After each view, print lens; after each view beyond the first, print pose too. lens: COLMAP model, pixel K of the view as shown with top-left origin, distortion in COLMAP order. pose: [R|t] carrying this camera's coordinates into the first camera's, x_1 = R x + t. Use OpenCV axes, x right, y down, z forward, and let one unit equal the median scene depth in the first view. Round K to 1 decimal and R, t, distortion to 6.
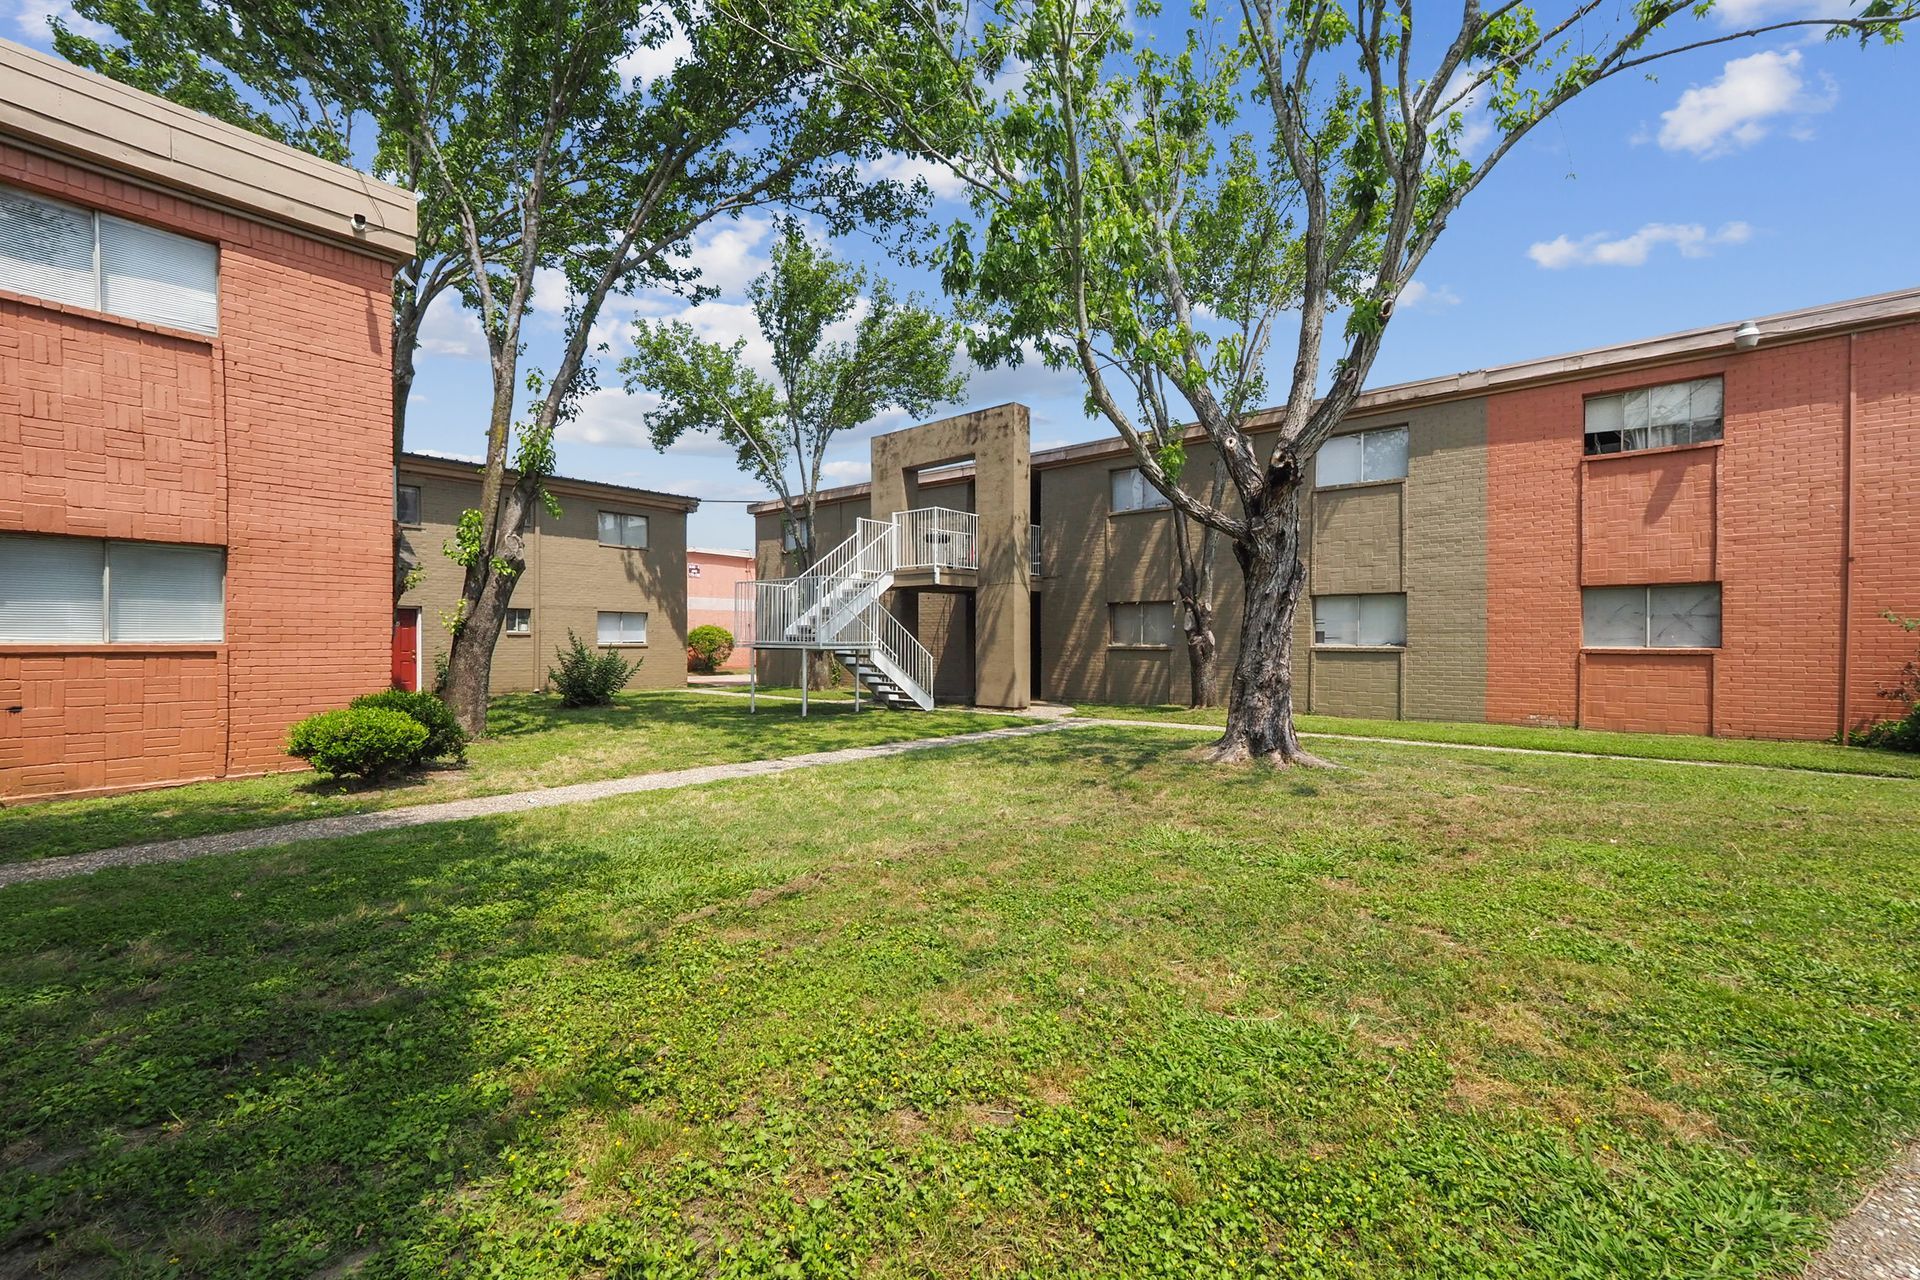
lens RADIAL K [[826.7, 0, 954.3], [0, 826.7, 634.1], [0, 0, 1]] dist [0.000654, -0.000046]
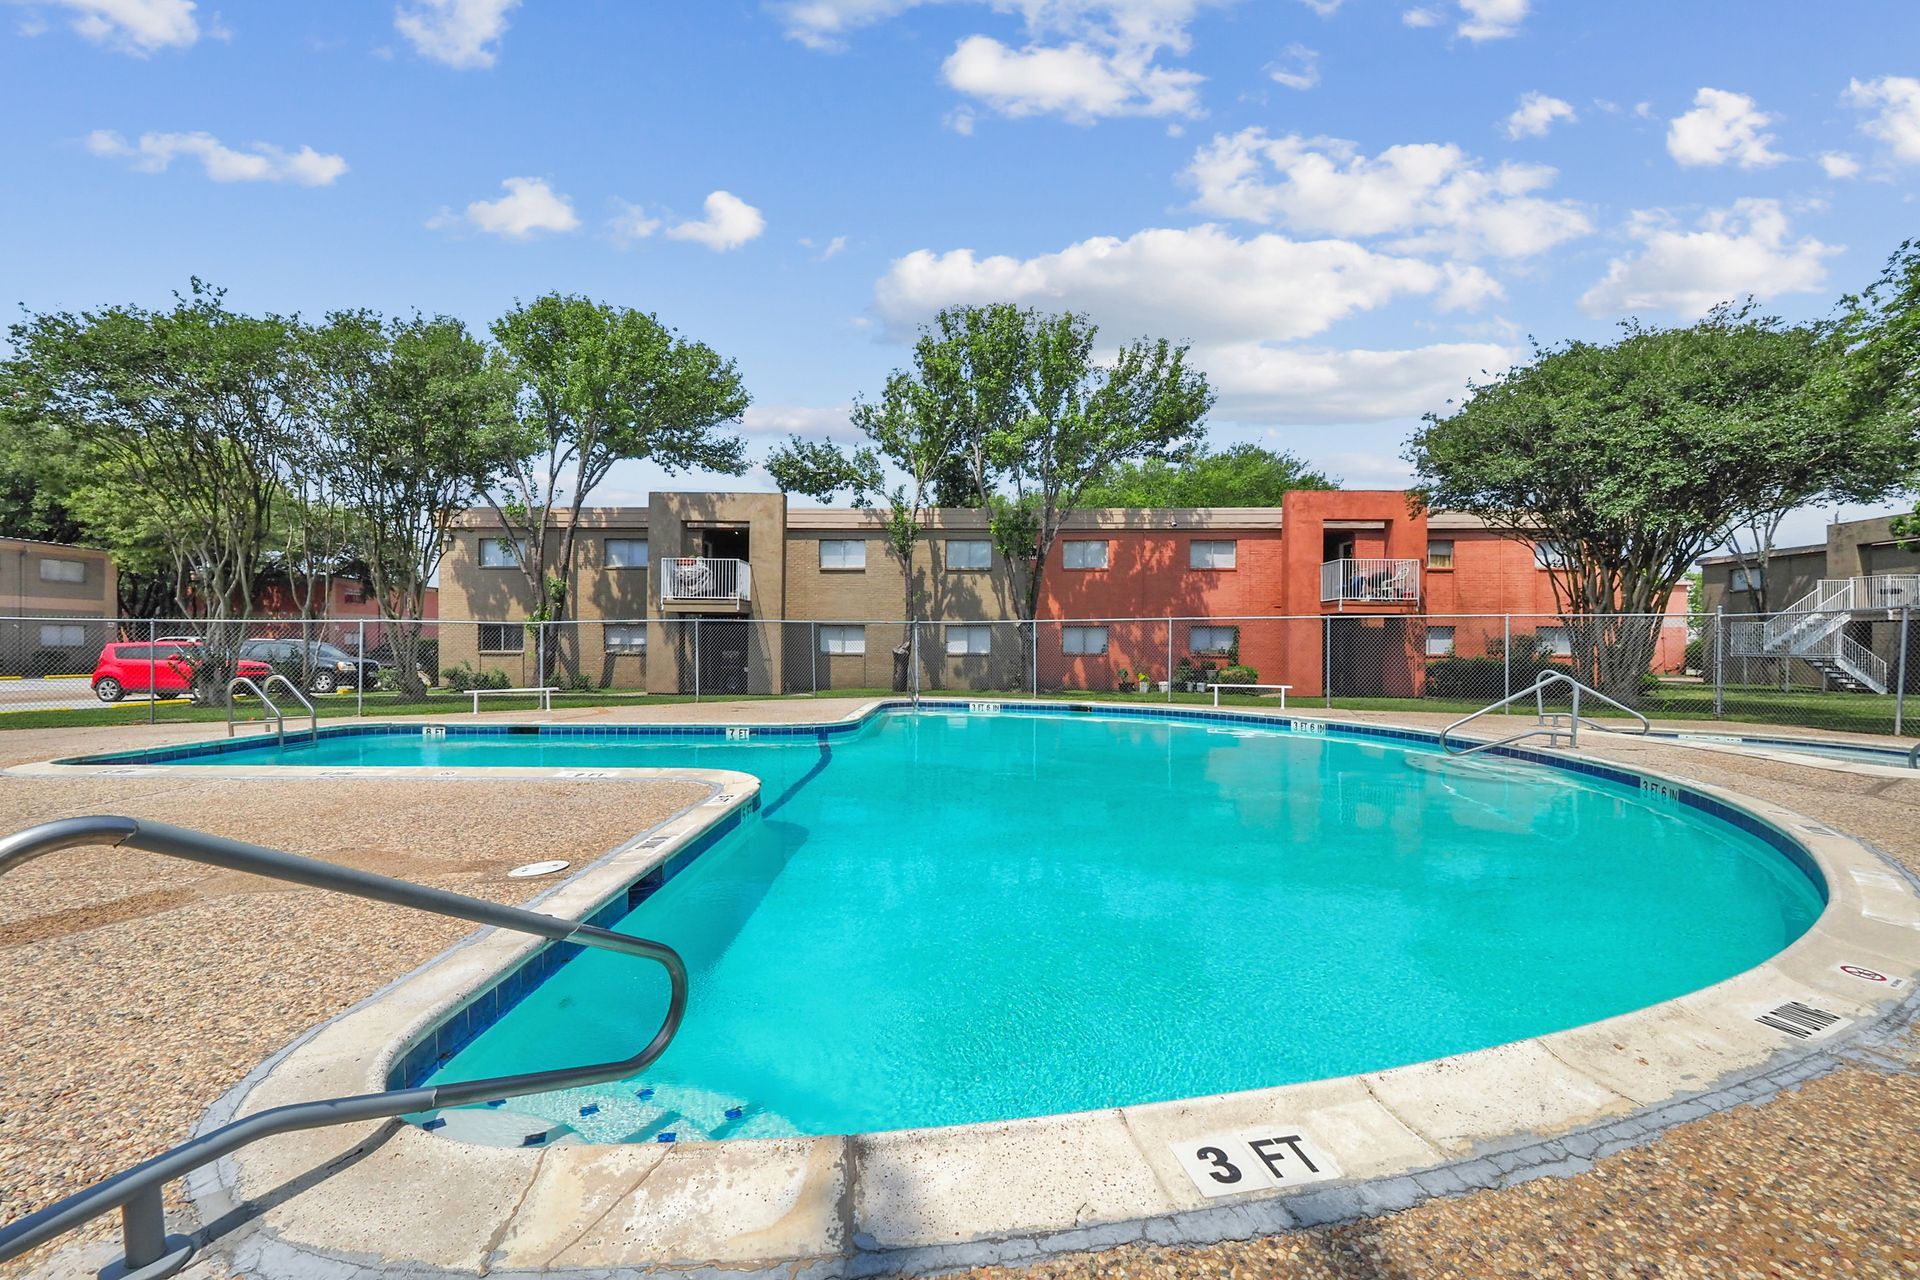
lens RADIAL K [[826.7, 0, 954.3], [0, 826.7, 634.1], [0, 0, 1]] dist [0.000654, -0.000046]
pose [[0.624418, -0.017004, -0.780905, 0.092313], [-0.001960, 0.999726, -0.023335, 0.012305], [0.781088, 0.016101, 0.624214, -1.352726]]
